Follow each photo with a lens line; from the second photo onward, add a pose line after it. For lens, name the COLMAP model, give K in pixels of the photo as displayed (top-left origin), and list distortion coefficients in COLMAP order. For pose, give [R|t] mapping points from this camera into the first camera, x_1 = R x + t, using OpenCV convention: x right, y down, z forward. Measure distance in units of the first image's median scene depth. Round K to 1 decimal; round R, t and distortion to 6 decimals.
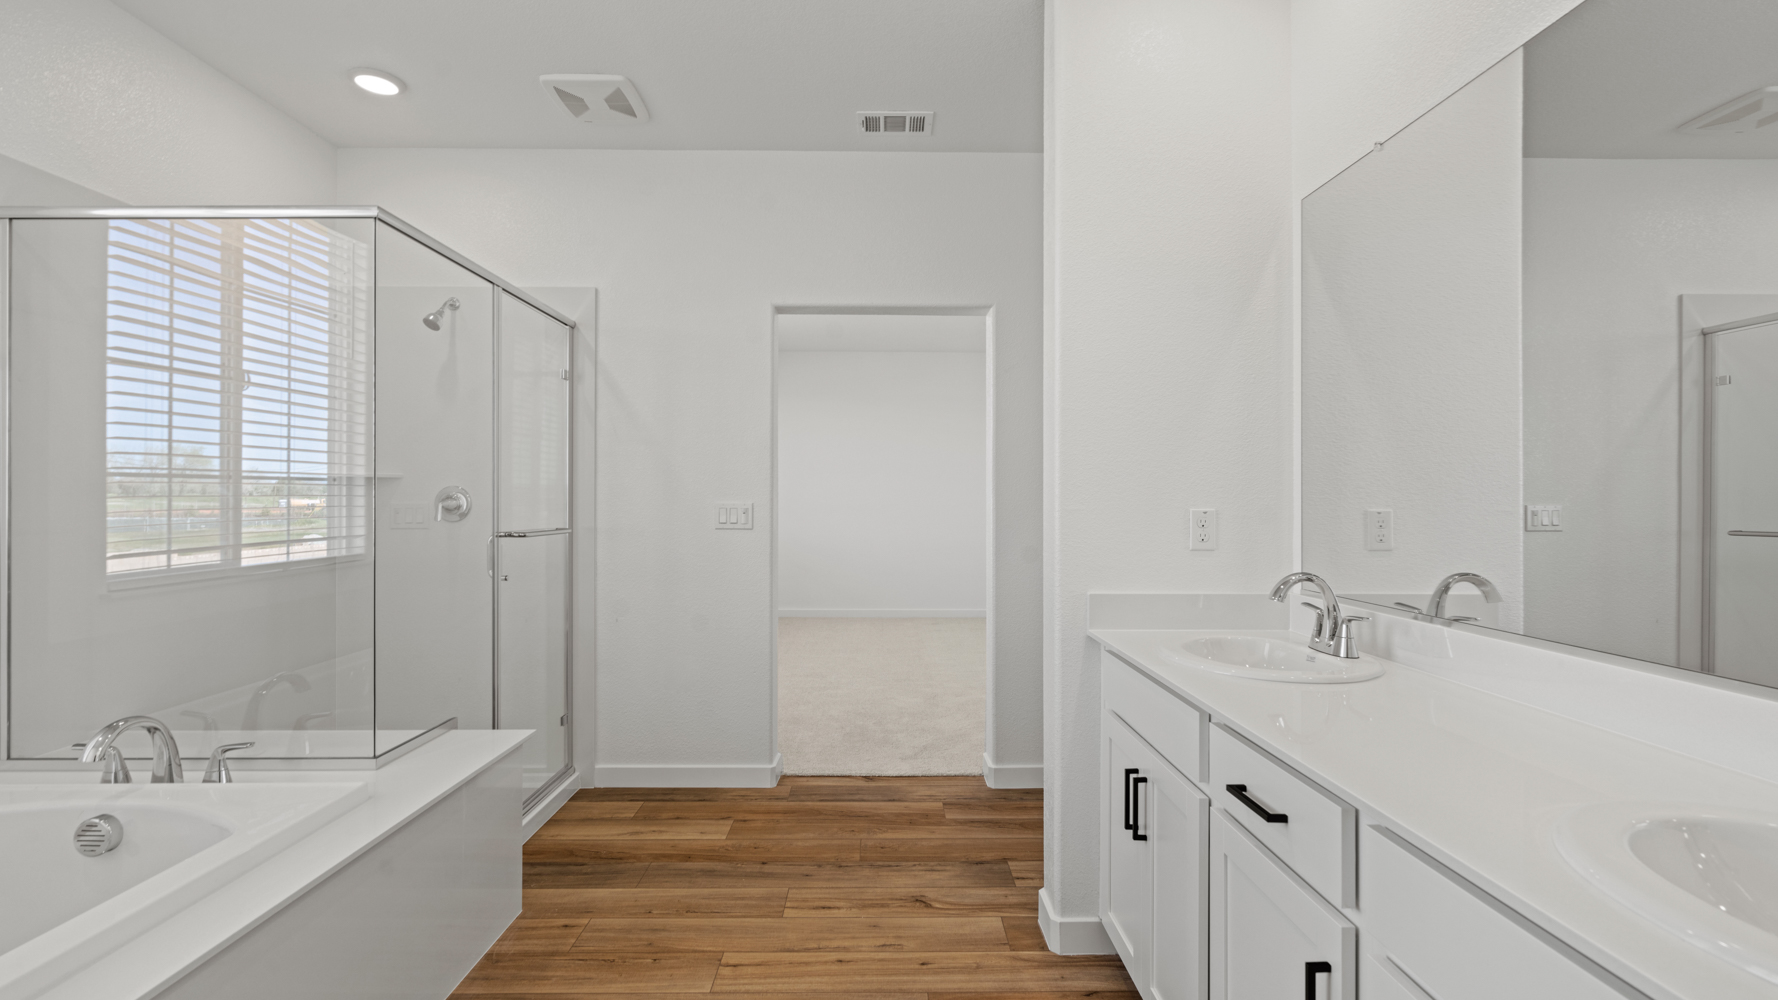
lens RADIAL K [[800.3, 0, 889.0], [0, 800.3, 500.0], [0, 0, 1]] dist [-0.003084, 0.000062]
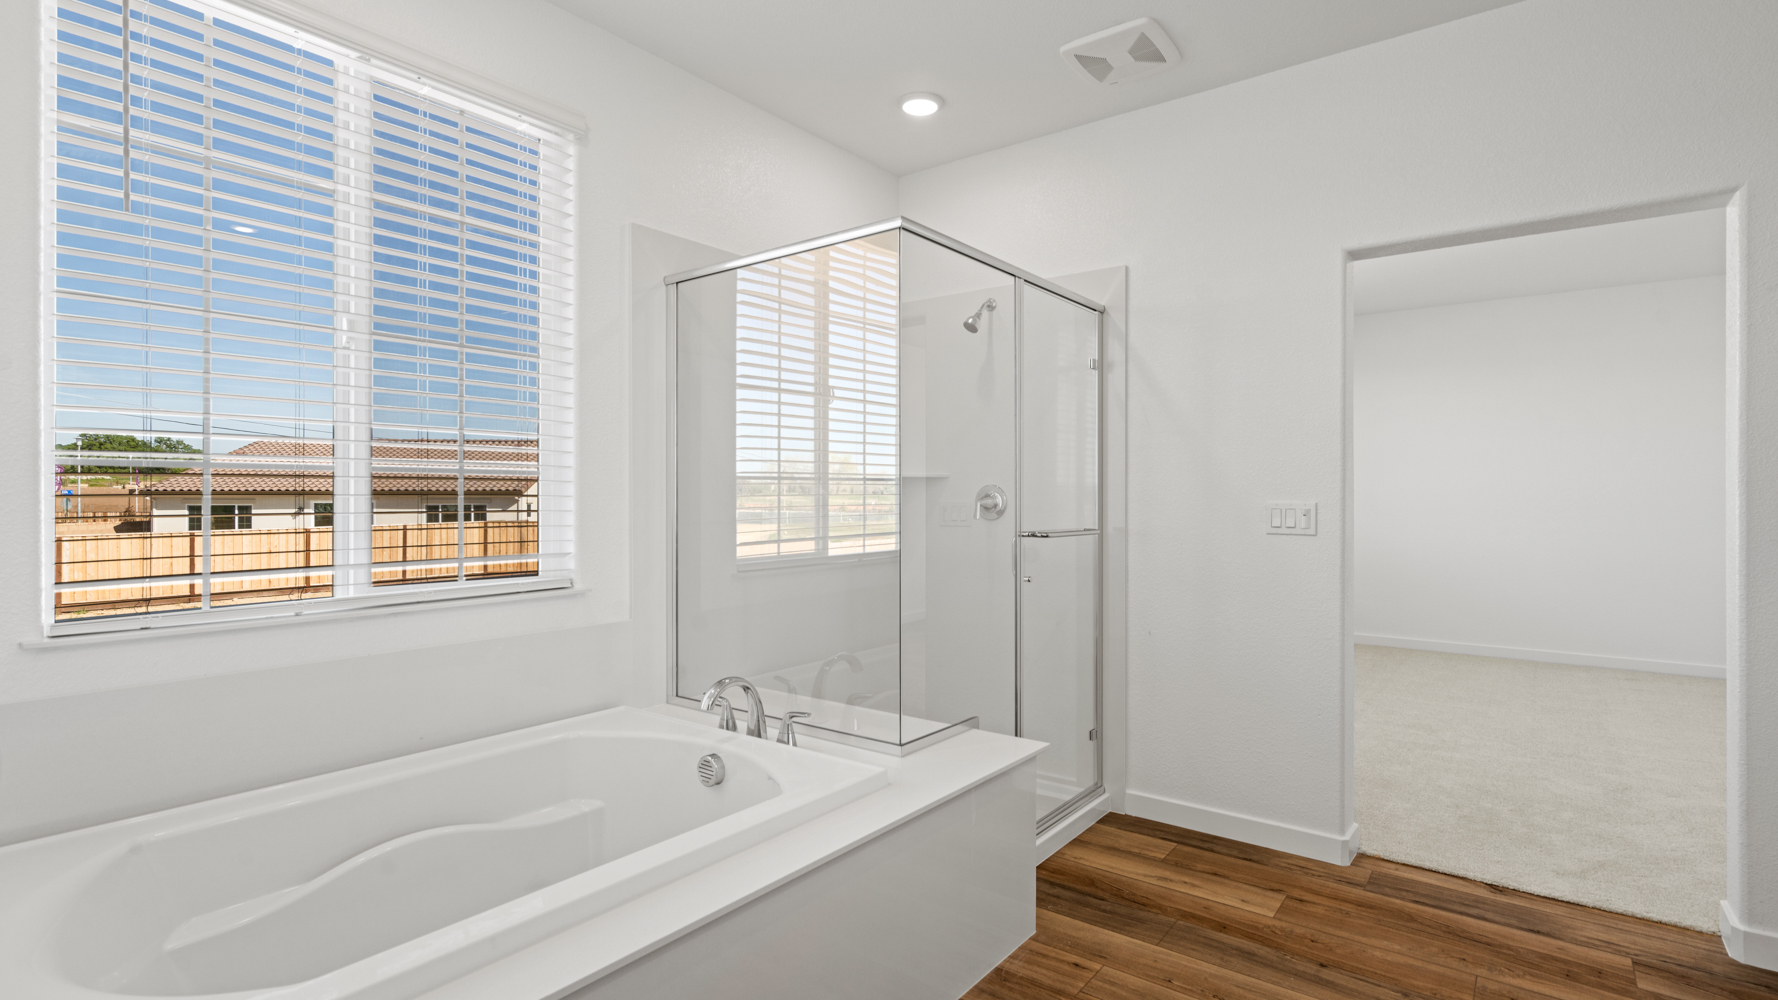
lens RADIAL K [[851.6, 0, 887.2], [0, 851.6, 498.4], [0, 0, 1]] dist [0.001463, 0.000399]
pose [[0.785731, 0.000694, -0.618568, 0.022126], [-0.001074, 0.999999, -0.000242, 0.000173], [0.618568, 0.000854, 0.785731, 0.079484]]
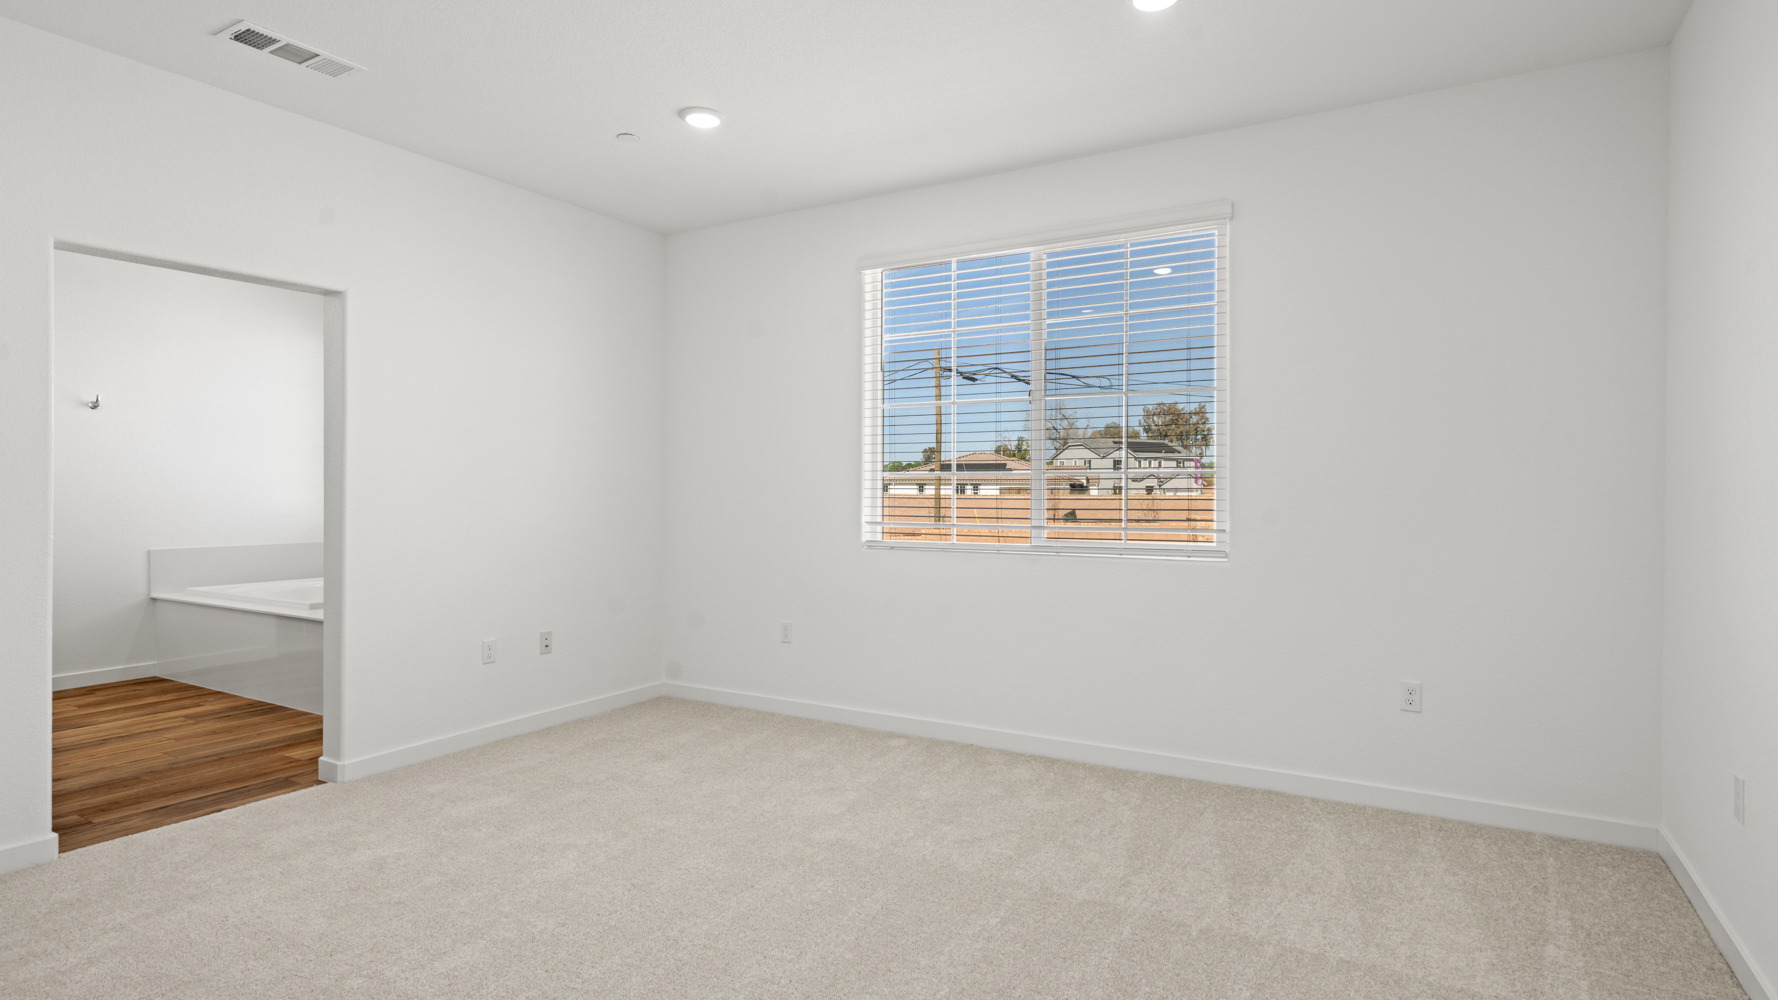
lens RADIAL K [[924.9, 0, 888.2], [0, 924.9, 481.9], [0, 0, 1]] dist [0.002980, 0.001109]
pose [[-0.522605, -0.021666, -0.852300, 0.561601], [-0.011602, 0.999765, -0.018301, 0.003015], [0.852496, 0.000324, -0.522733, 2.600316]]
